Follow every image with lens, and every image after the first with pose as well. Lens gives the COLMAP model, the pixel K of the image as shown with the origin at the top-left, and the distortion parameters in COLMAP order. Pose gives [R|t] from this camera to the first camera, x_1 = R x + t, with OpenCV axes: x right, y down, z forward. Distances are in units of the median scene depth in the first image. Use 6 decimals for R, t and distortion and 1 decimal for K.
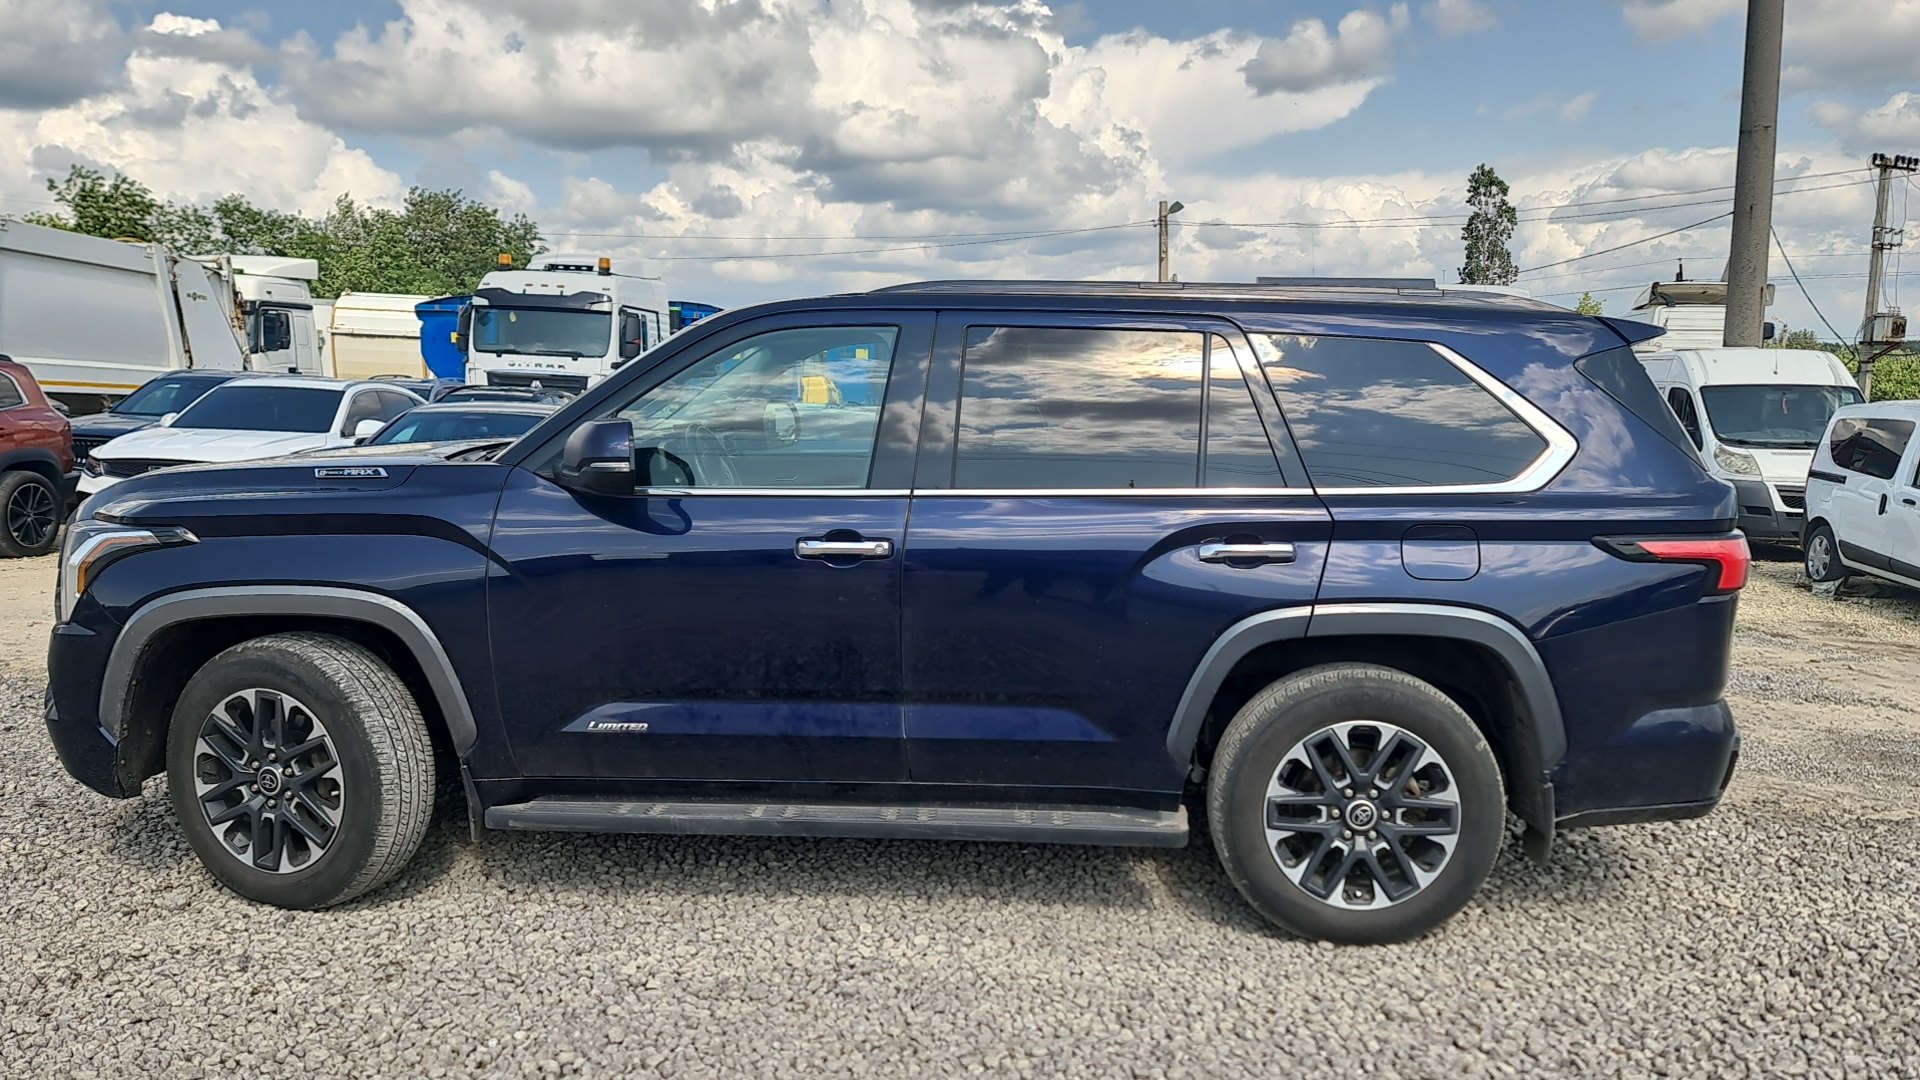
lens RADIAL K [[1461.2, 0, 1014.0], [0, 1461.2, 584.8], [0, 0, 1]] dist [0.099997, -0.104555]
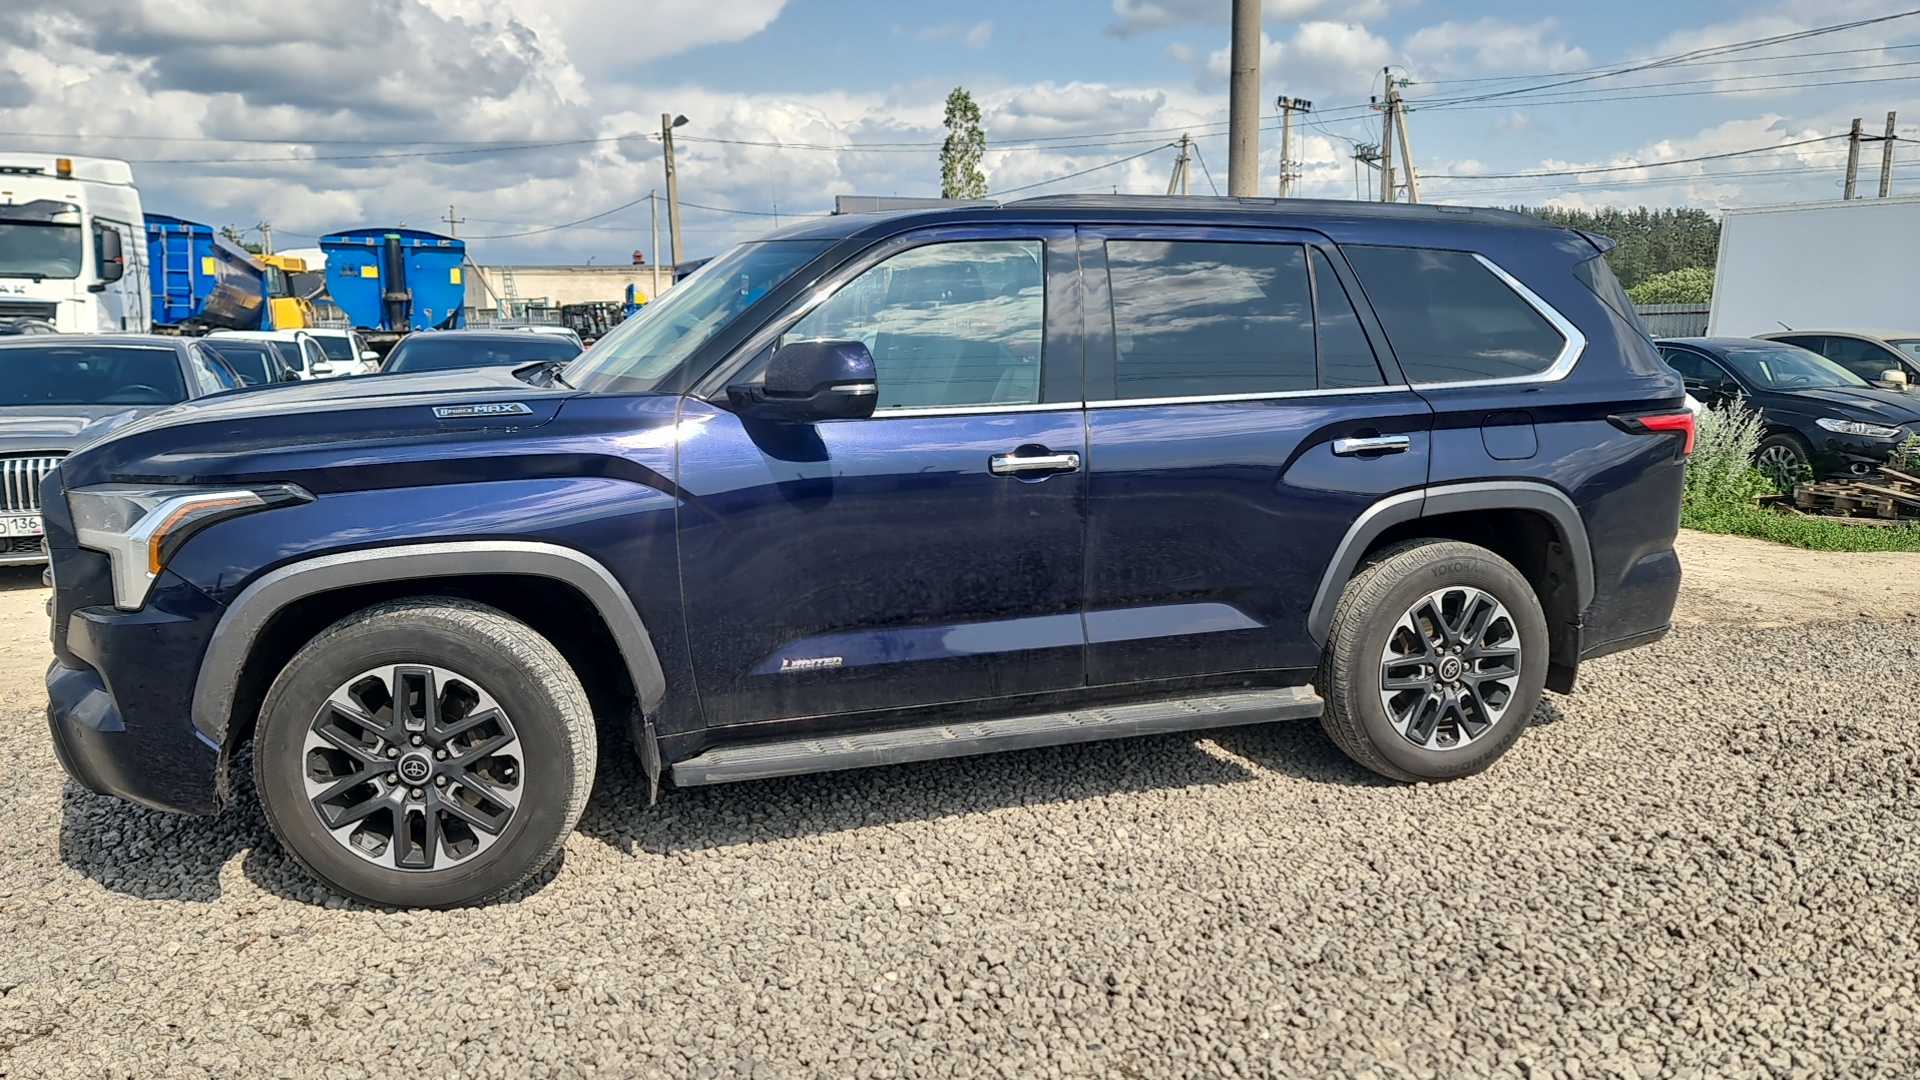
lens RADIAL K [[1474.6, 0, 1011.5], [0, 1474.6, 589.2], [0, 0, 1]] dist [0.095769, -0.100809]
pose [[0.919097, -0.090429, 0.383516, -0.512228], [0.069864, 0.995287, 0.067249, -0.007660], [-0.387789, -0.035014, 0.921083, 0.063091]]
